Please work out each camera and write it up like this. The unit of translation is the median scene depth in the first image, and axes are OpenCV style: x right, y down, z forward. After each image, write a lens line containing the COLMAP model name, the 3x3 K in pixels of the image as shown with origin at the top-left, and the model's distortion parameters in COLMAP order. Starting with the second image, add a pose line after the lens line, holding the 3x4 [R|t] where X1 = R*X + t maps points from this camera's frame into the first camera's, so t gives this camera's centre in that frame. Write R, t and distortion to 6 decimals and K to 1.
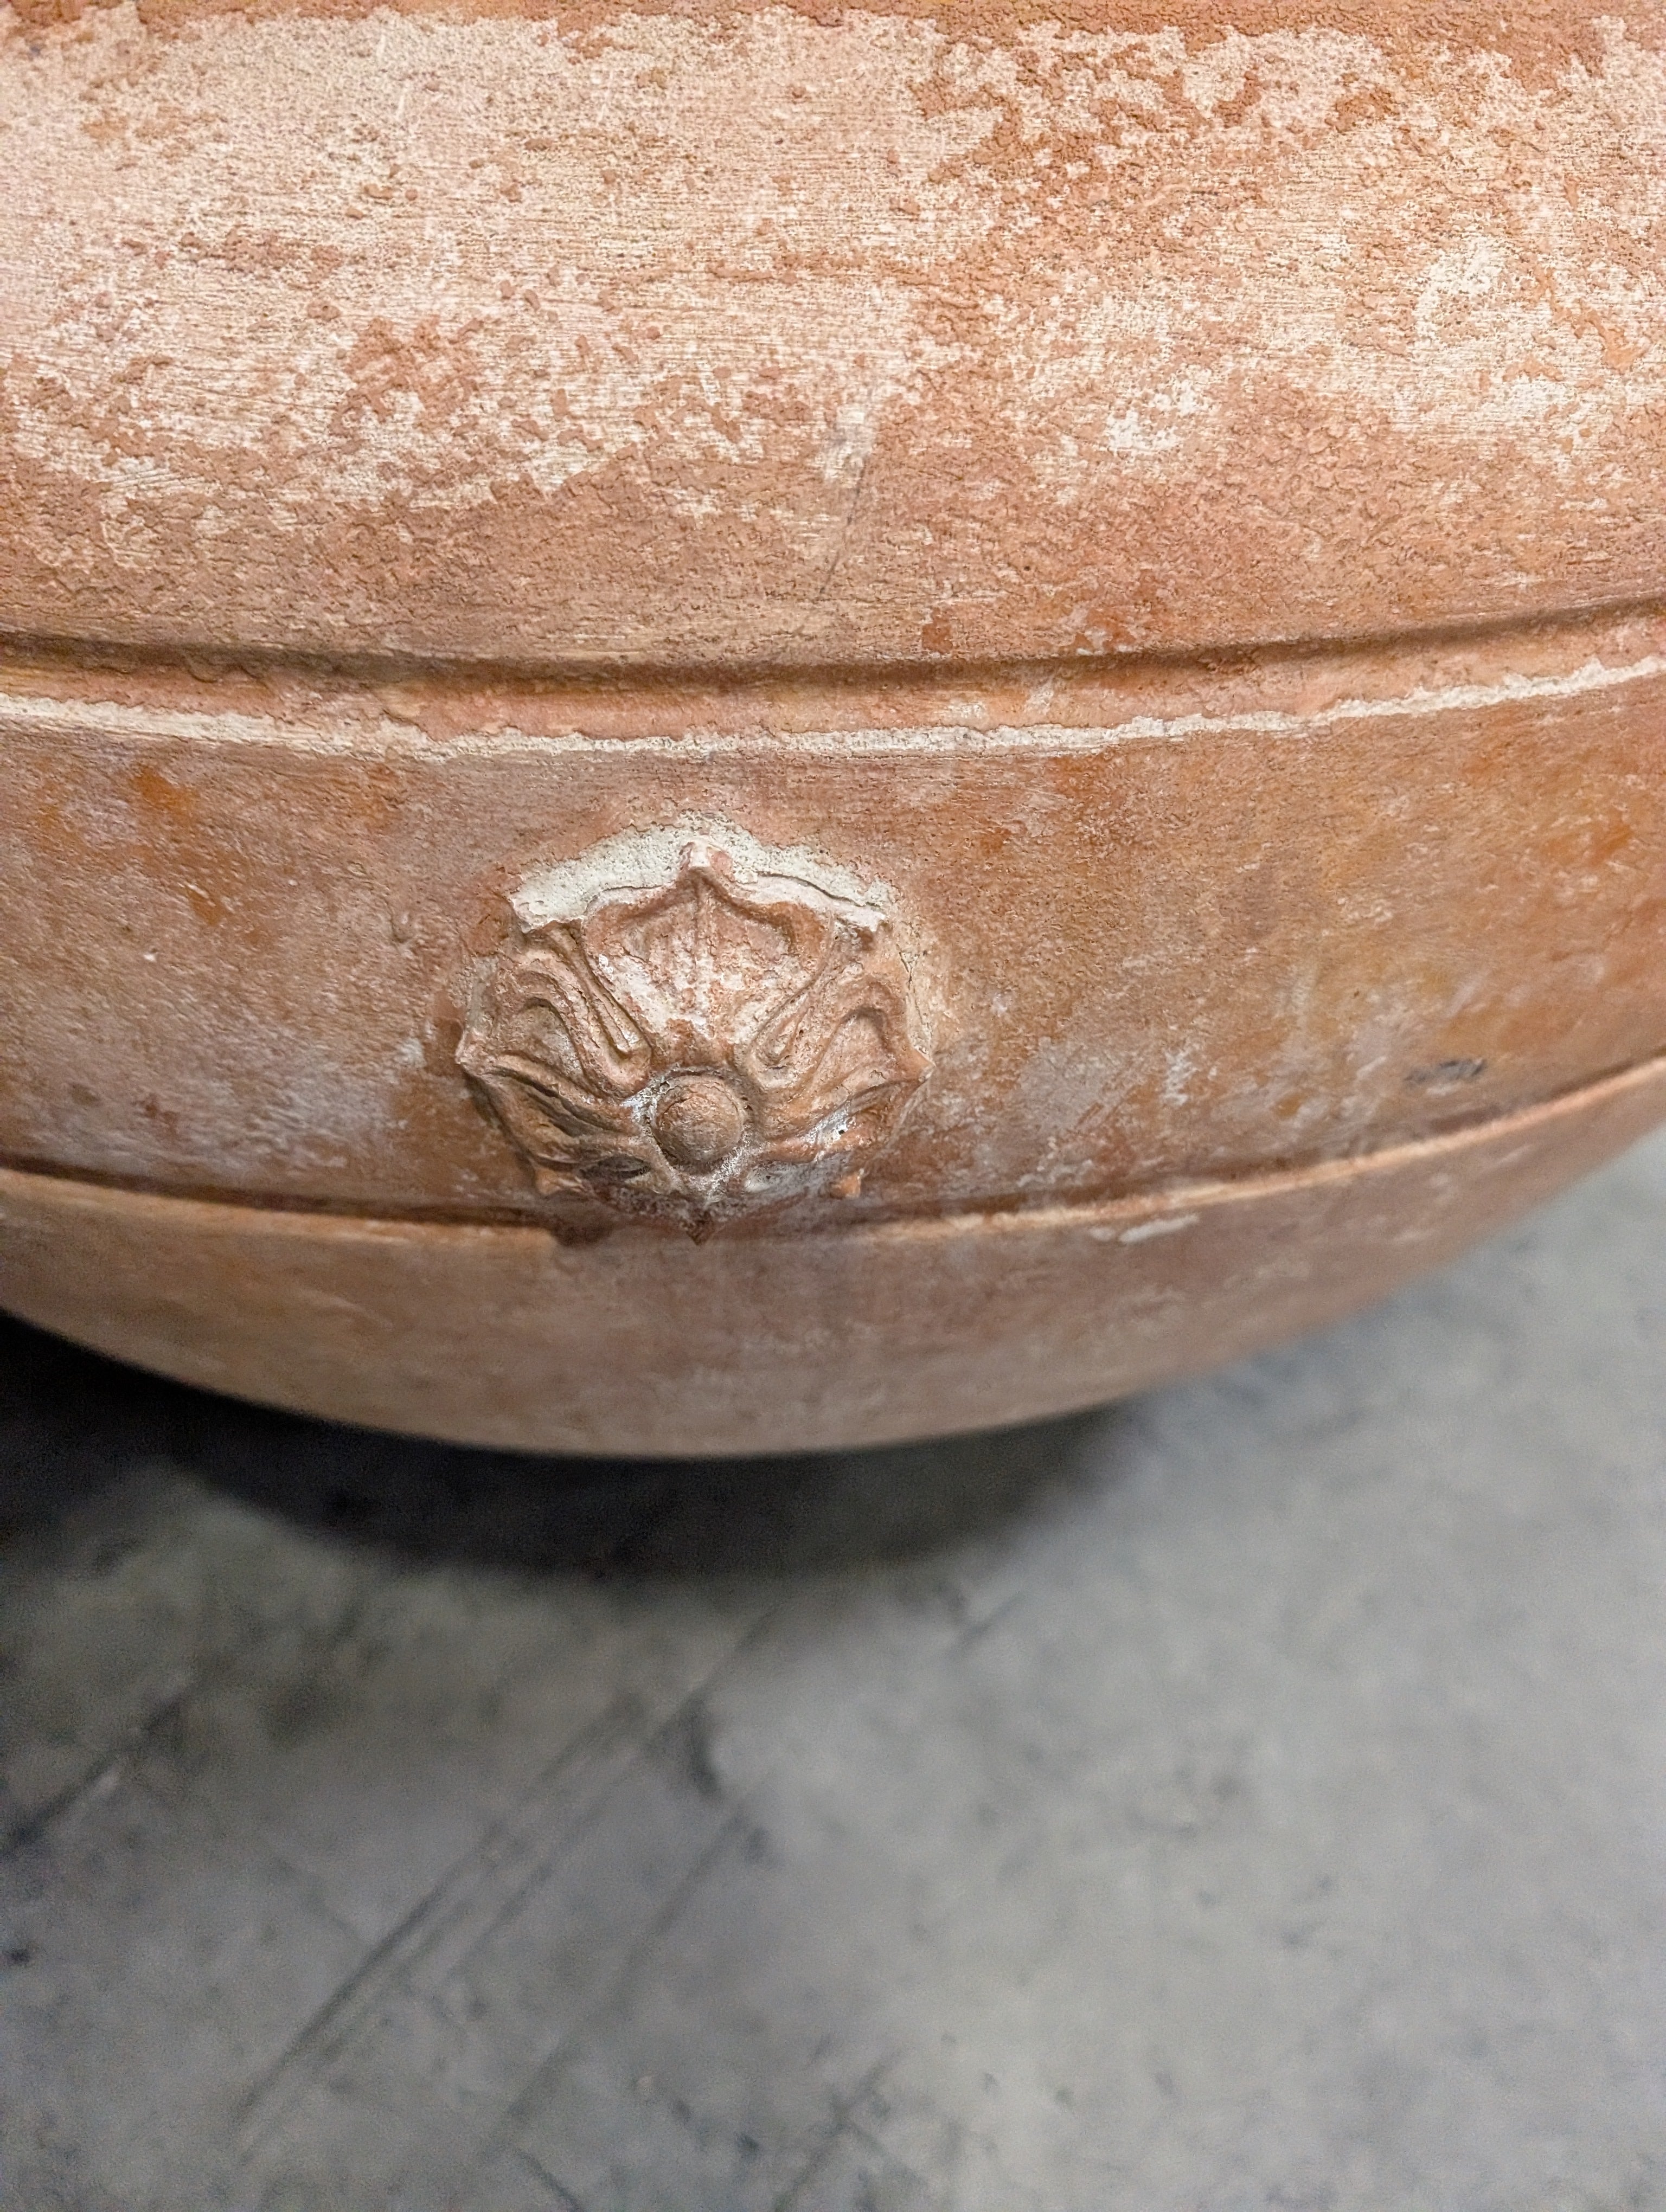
lens RADIAL K [[1658.3, 0, 833.0], [0, 1658.3, 1106.0], [0, 0, 1]] dist [-0.032445, 0.000523]
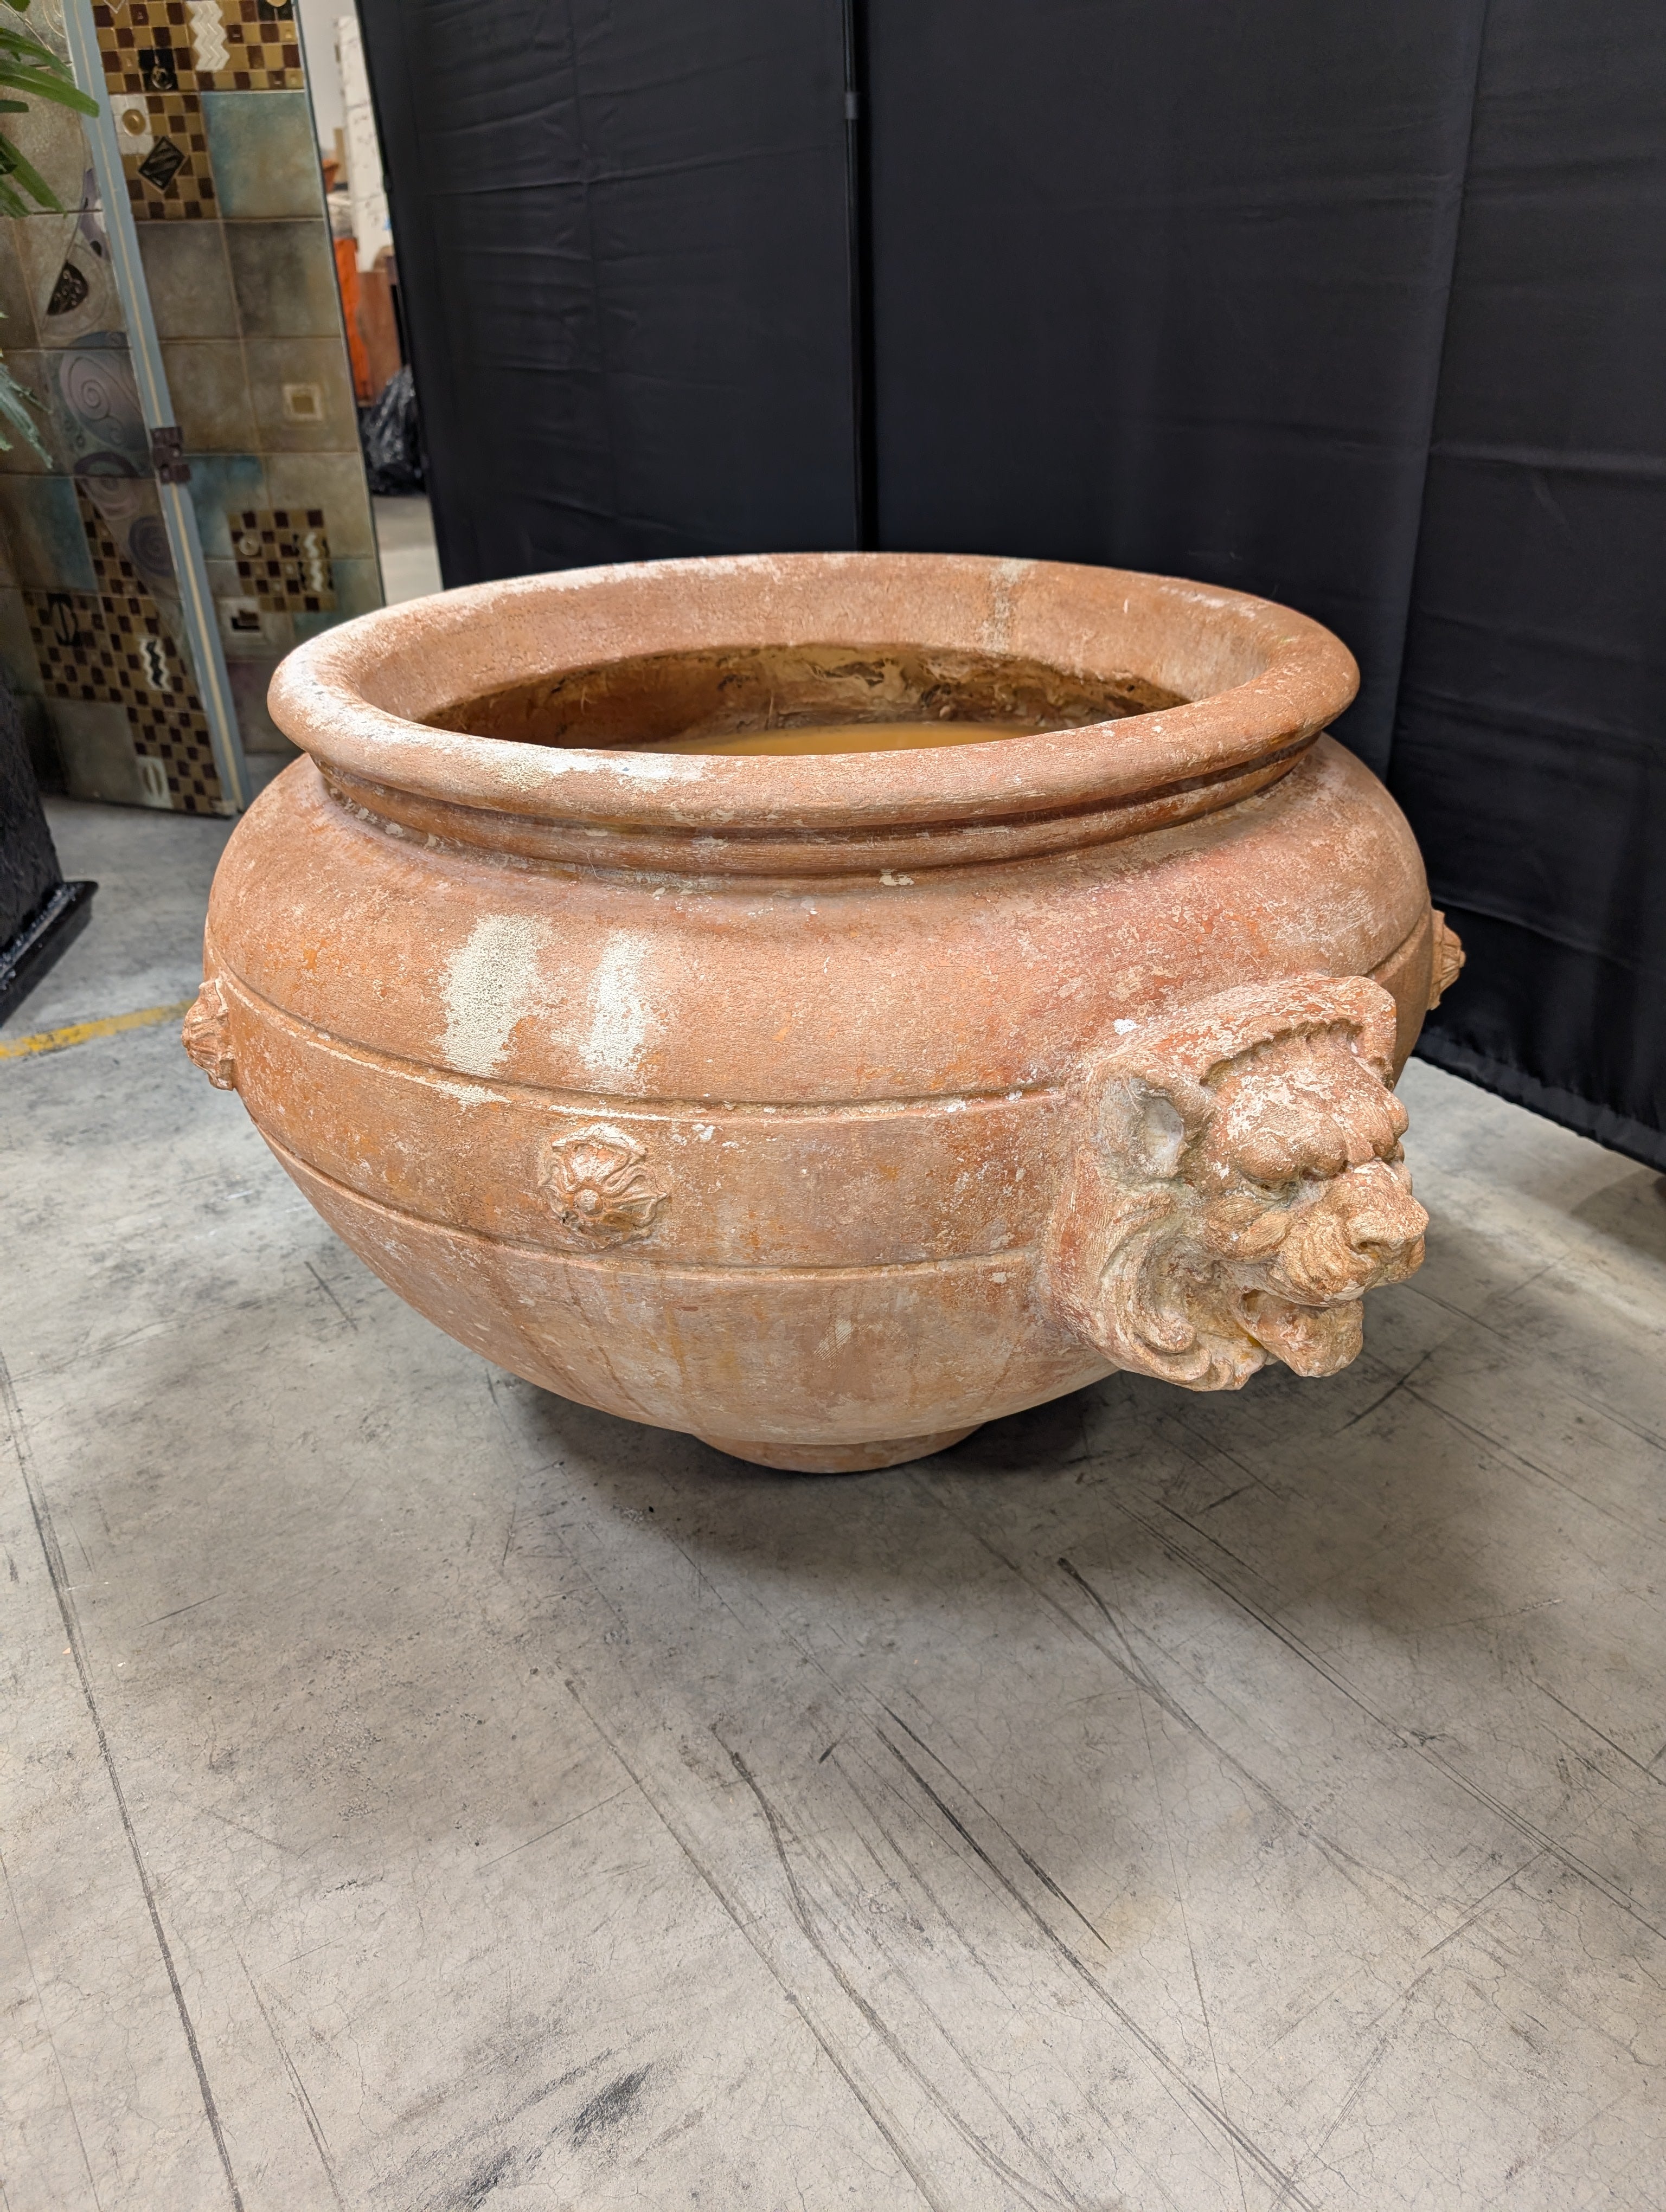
lens RADIAL K [[1605.3, 0, 860.8], [0, 1605.3, 1107.1], [0, 0, 1]] dist [0.008047, -0.007056]
pose [[-0.288658, 0.423899, -0.858479, 4.325974], [-0.625745, 0.595118, 0.504259, -3.434786], [0.724651, 0.682748, 0.093468, 2.389683]]
